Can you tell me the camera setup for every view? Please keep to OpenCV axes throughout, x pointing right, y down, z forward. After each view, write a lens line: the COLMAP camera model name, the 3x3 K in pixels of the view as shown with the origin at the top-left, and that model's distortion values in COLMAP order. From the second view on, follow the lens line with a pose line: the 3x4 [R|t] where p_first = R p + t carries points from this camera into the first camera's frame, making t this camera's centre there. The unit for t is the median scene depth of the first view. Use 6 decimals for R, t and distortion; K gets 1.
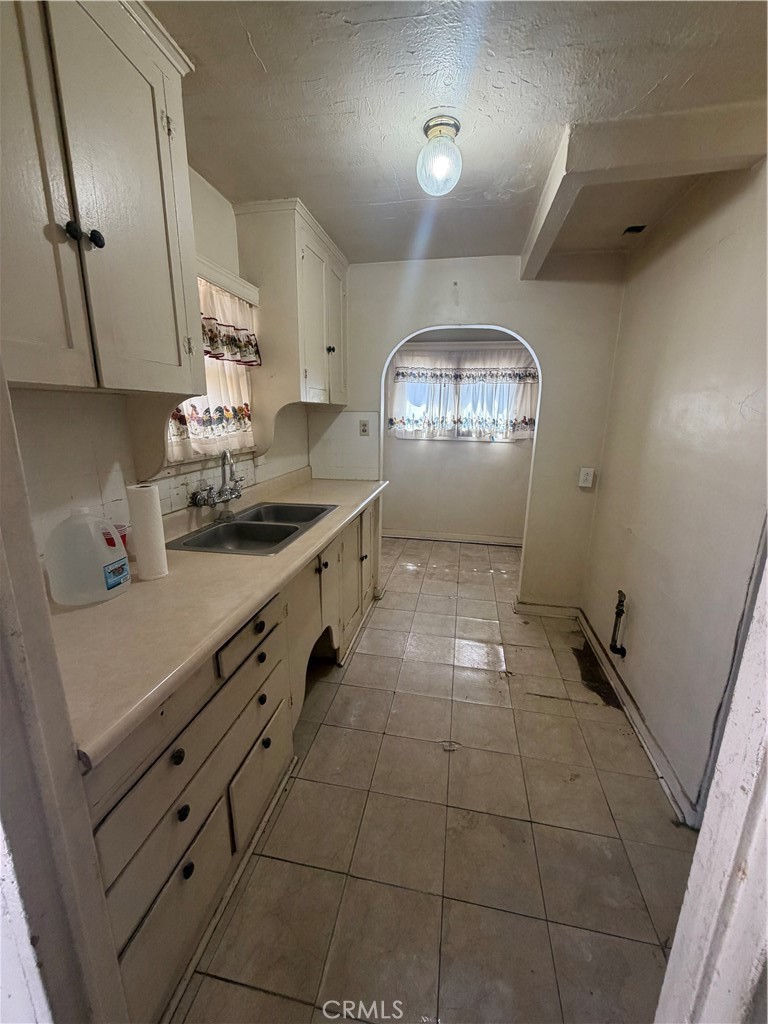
lens RADIAL K [[407.8, 0, 380.9], [0, 407.8, 510.1], [0, 0, 1]] dist [-0.003291, 0.000860]
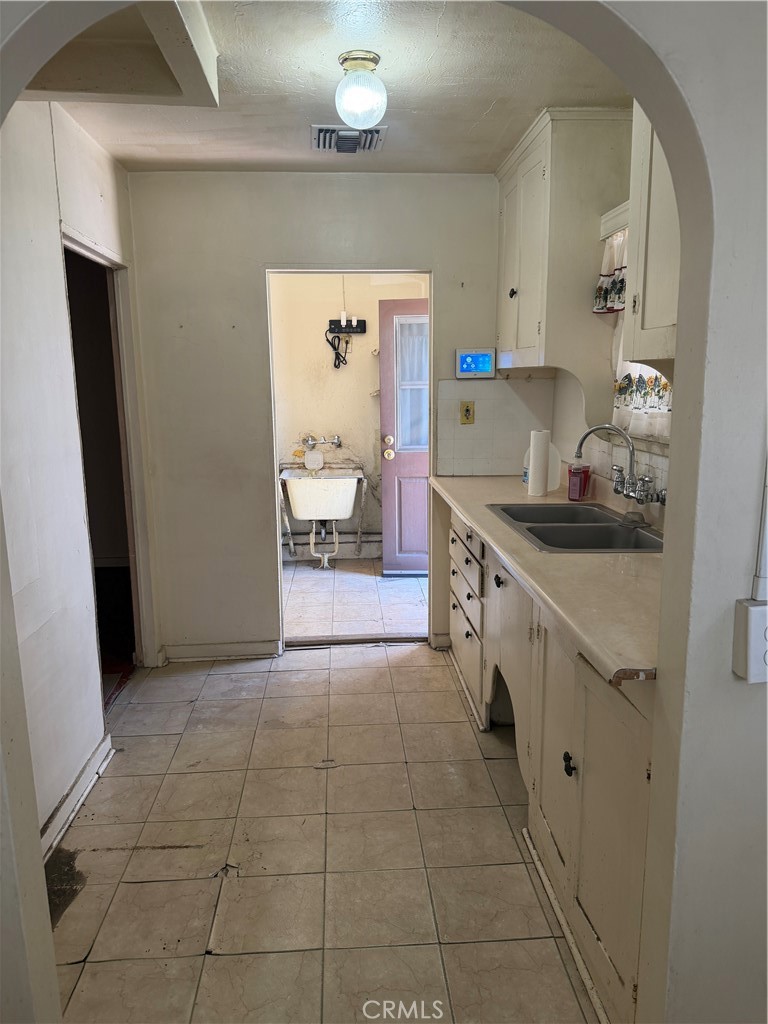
lens RADIAL K [[710.2, 0, 381.8], [0, 710.2, 511.6], [0, 0, 1]] dist [0.066353, -0.002654]
pose [[-0.965418, 0.045141, -0.256770, 0.387061], [-0.064389, 0.913100, 0.402620, -0.478788], [0.252631, 0.405230, -0.878616, 1.957318]]
